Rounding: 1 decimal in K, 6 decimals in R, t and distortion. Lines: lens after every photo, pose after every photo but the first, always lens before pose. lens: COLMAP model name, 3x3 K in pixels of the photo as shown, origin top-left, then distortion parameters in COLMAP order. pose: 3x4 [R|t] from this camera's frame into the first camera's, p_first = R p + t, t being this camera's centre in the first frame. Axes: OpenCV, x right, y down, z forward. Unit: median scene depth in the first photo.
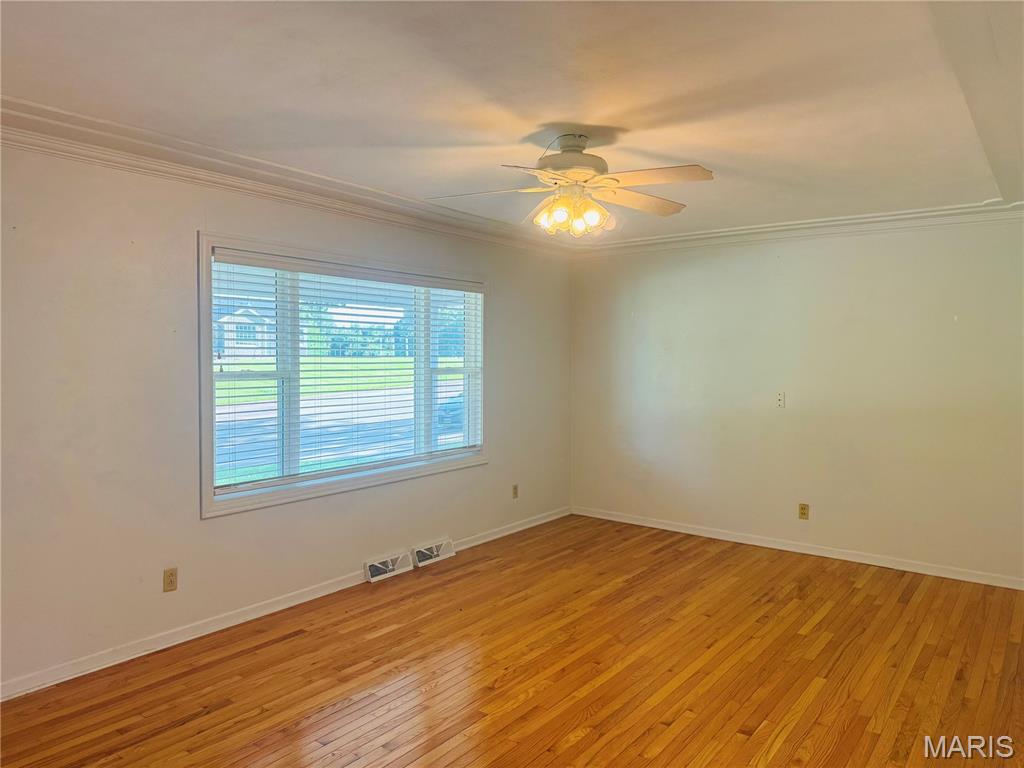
lens RADIAL K [[725.8, 0, 505.7], [0, 725.8, 383.1], [0, 0, 1]] dist [0.088820, -0.094076]
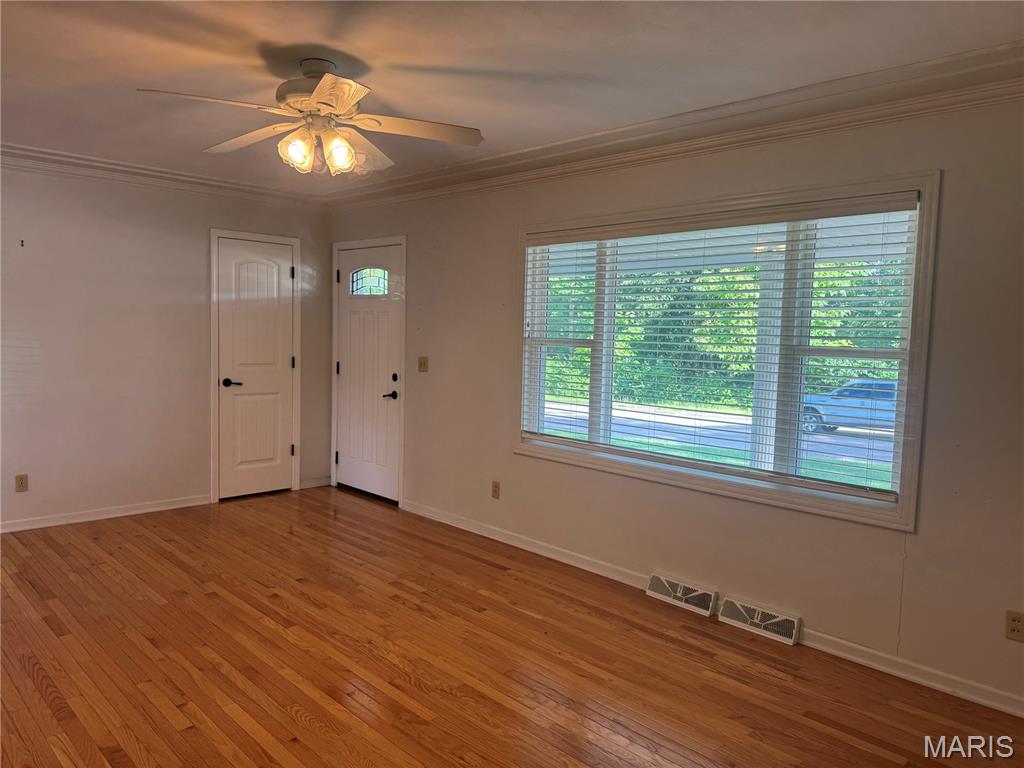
lens RADIAL K [[725.8, 0, 505.7], [0, 725.8, 383.1], [0, 0, 1]] dist [0.088820, -0.094076]
pose [[-0.150512, 0.069955, -0.986130, 0.801346], [-0.066719, 0.994500, 0.080732, -0.032038], [0.986354, 0.077945, -0.145017, 1.154956]]
